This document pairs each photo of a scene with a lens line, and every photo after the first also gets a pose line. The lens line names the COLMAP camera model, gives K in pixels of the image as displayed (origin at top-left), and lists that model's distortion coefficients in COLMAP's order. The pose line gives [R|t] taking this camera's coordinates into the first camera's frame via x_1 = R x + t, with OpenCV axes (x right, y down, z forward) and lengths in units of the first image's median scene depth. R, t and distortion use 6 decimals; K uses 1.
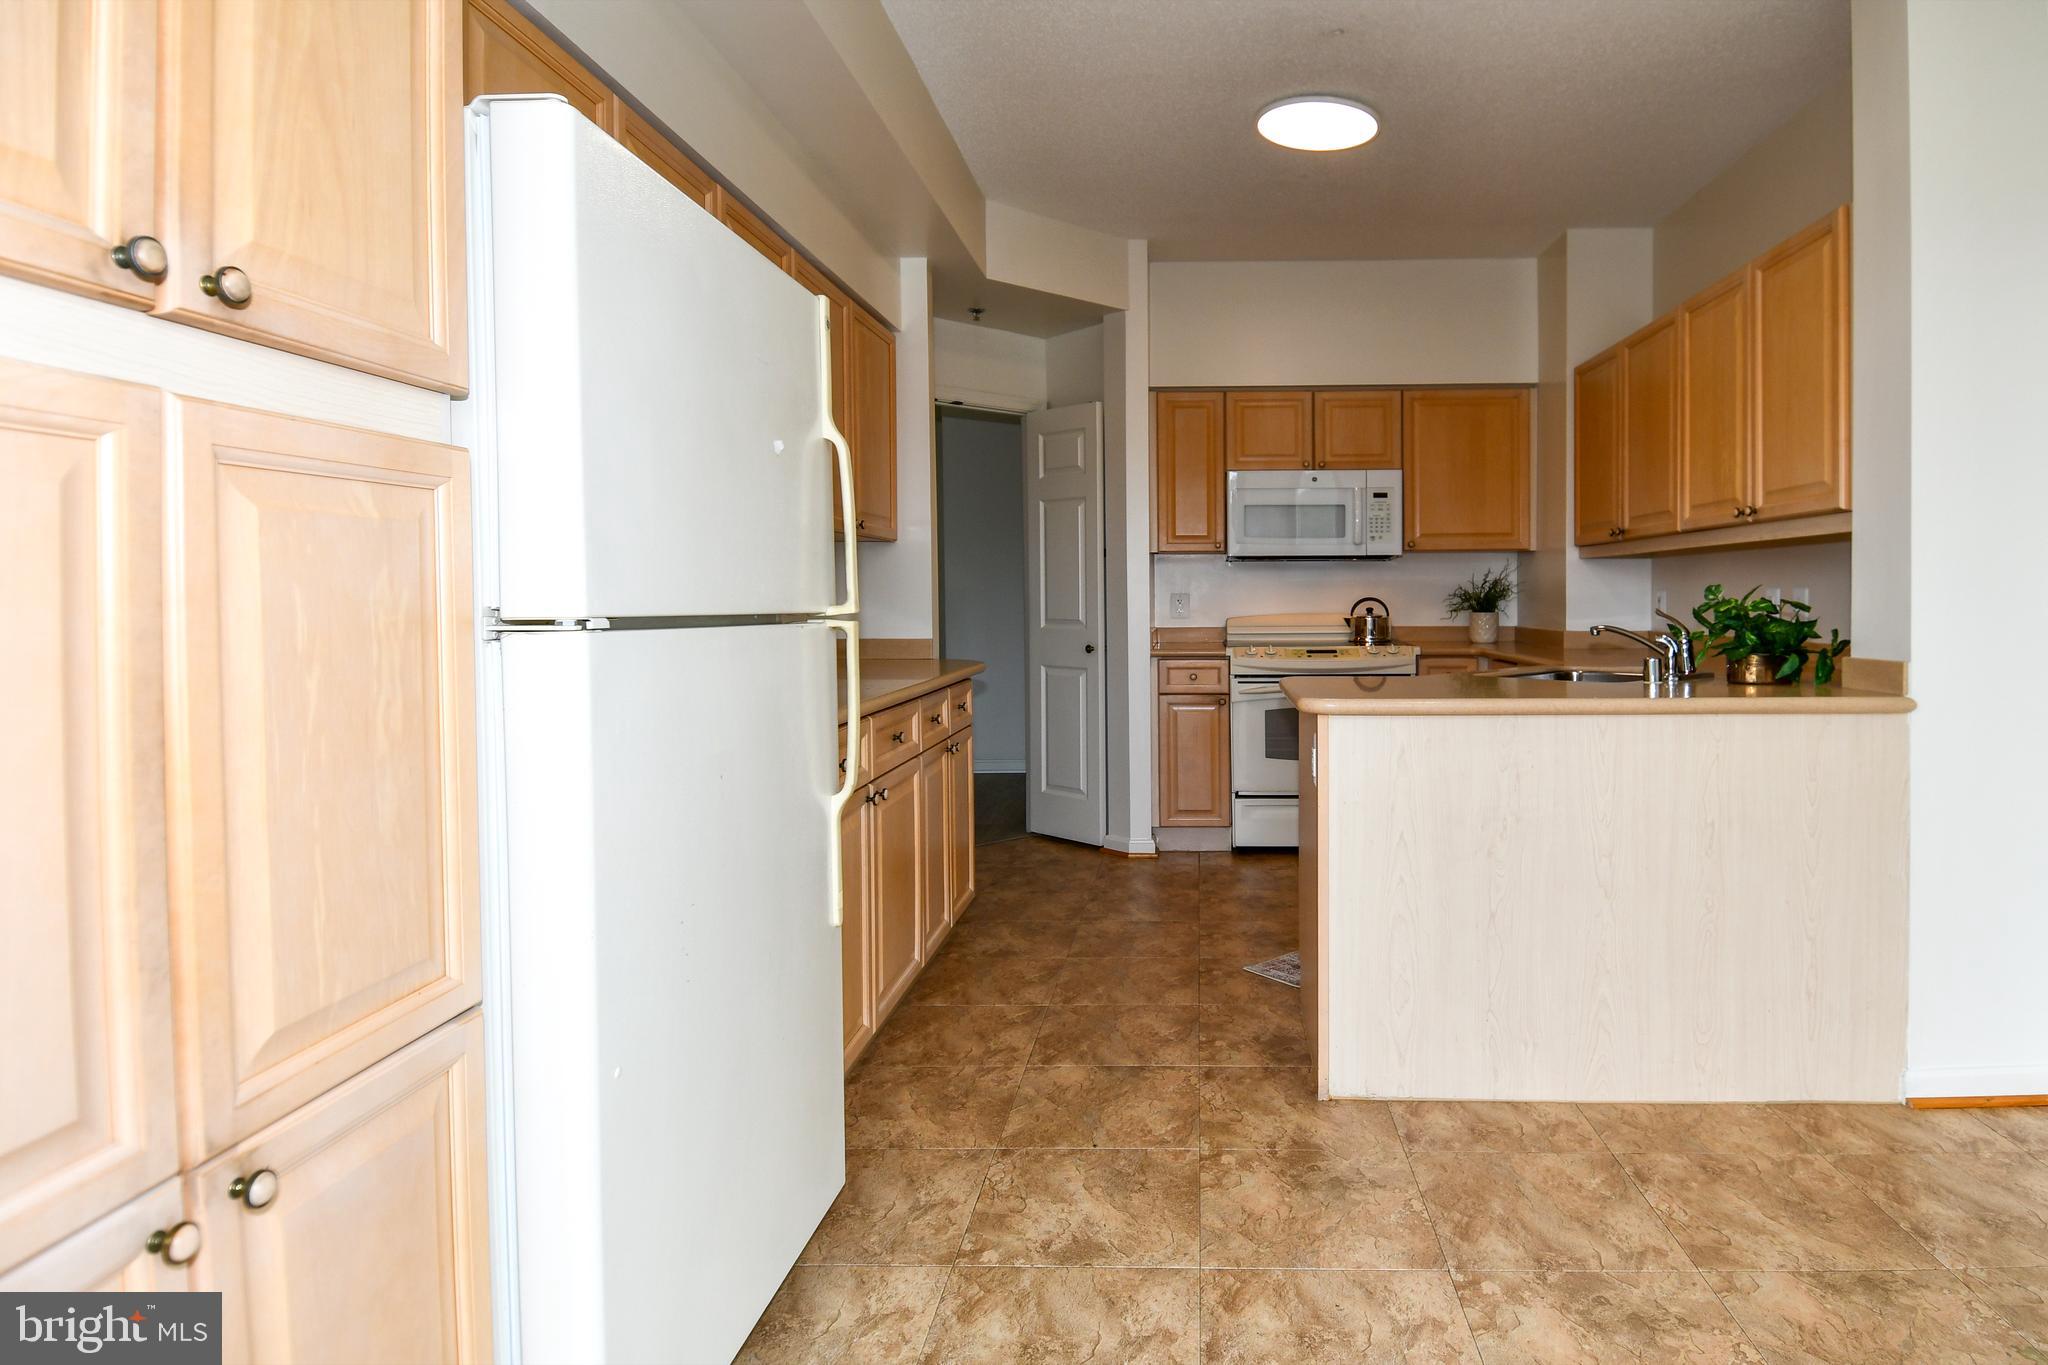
lens RADIAL K [[1118.5, 0, 1063.5], [0, 1118.5, 522.8], [0, 0, 1]] dist [0.034633, -0.042003]
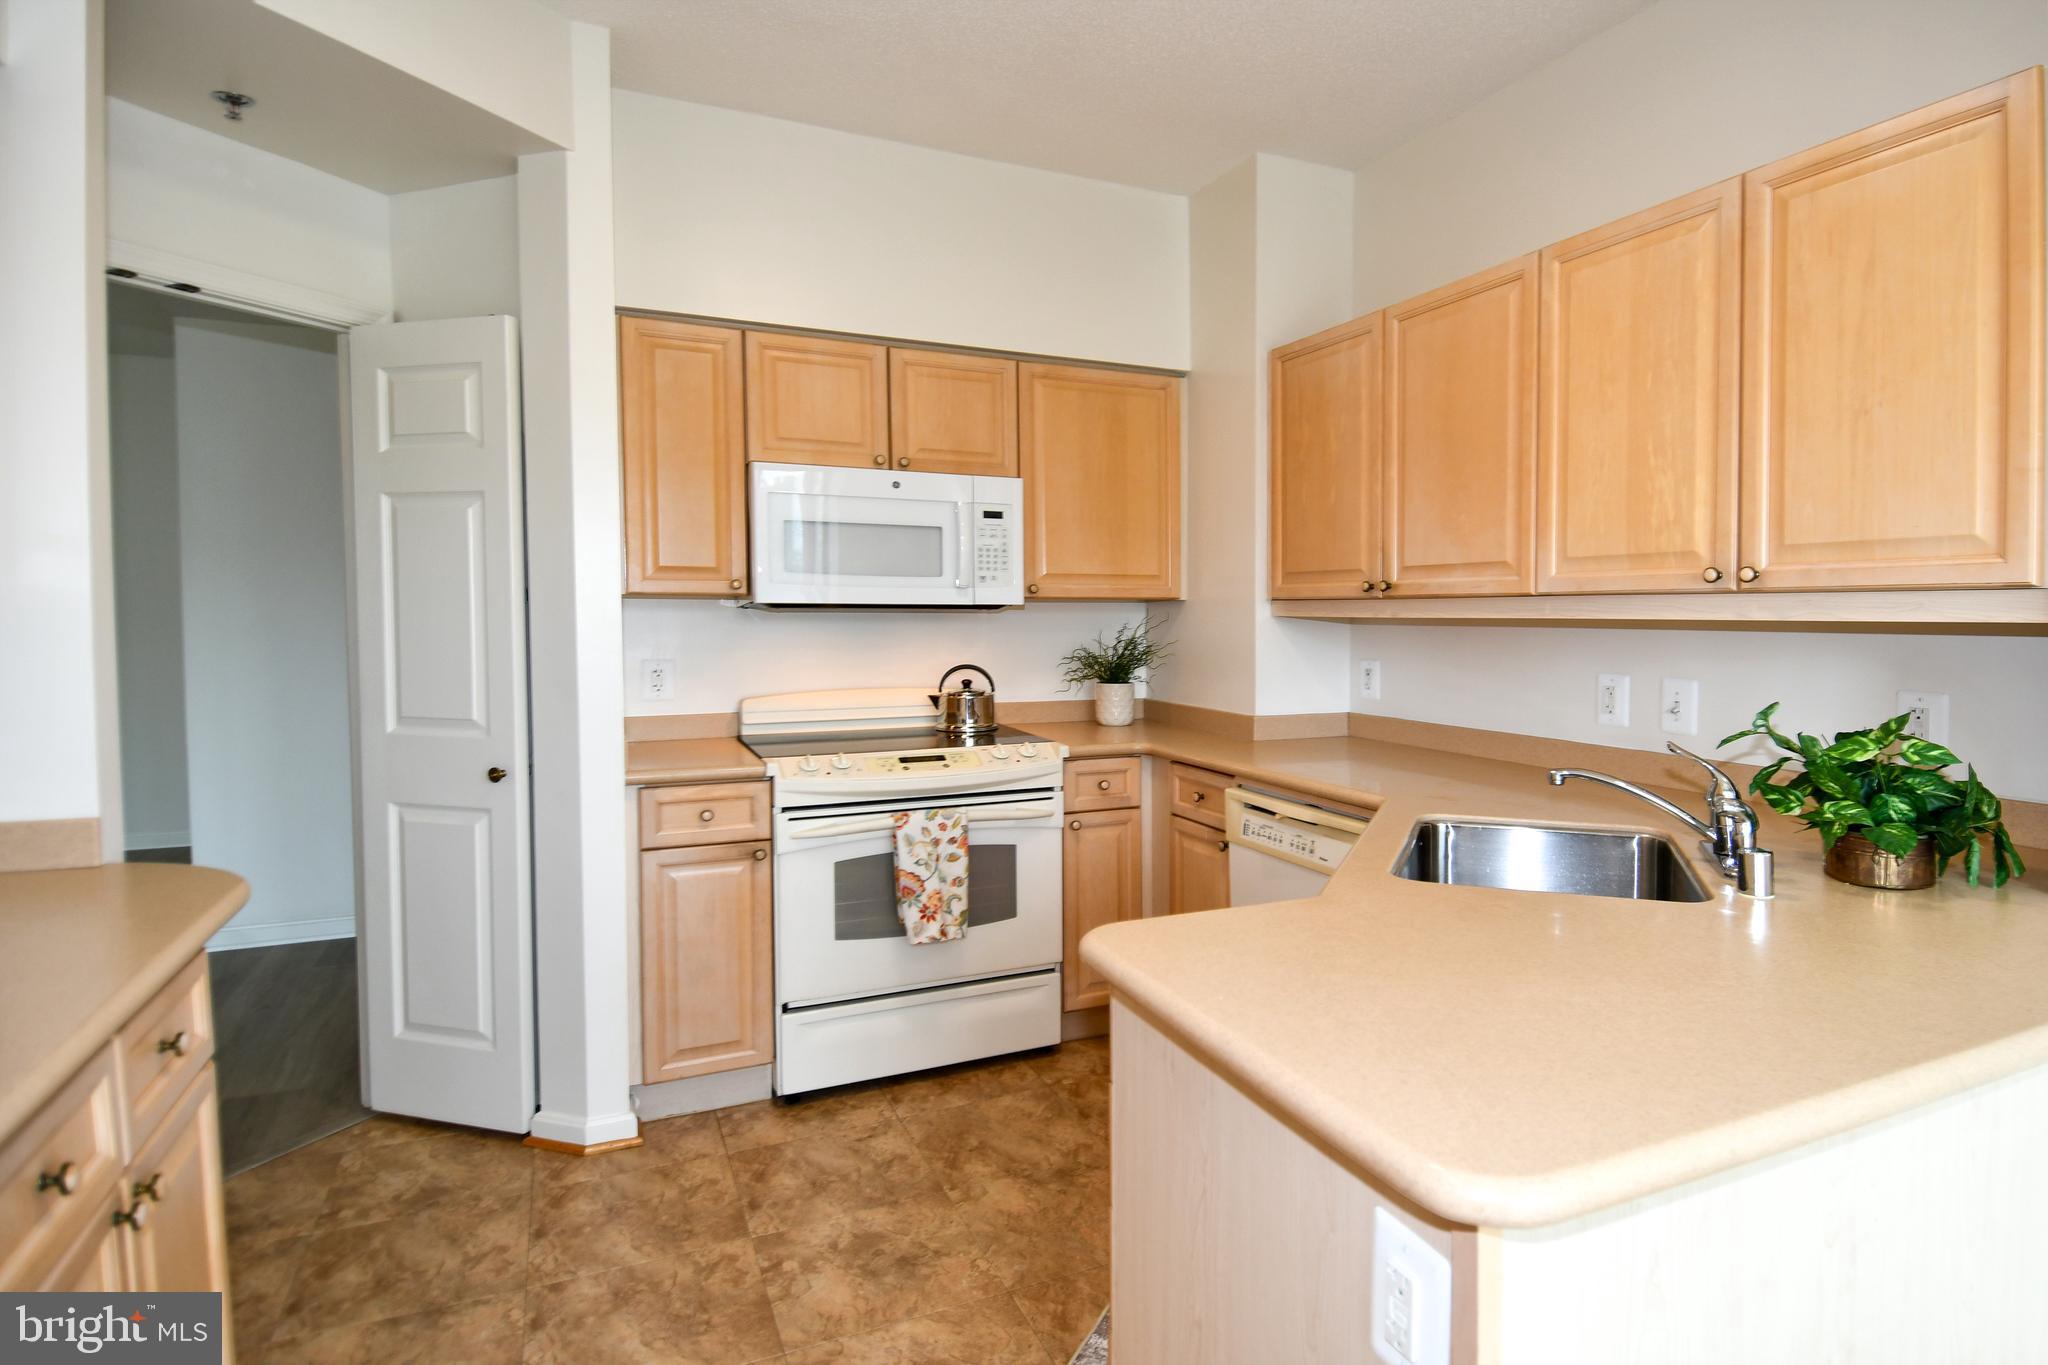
lens RADIAL K [[1121.7, 0, 1109.4], [0, 1121.7, 630.3], [0, 0, 1]] dist [0.034963, -0.045393]
pose [[0.844025, -0.009039, 0.536228, -0.018868], [-0.036764, 0.996531, 0.074666, -0.008352], [-0.535043, -0.082734, 0.840764, 0.393770]]
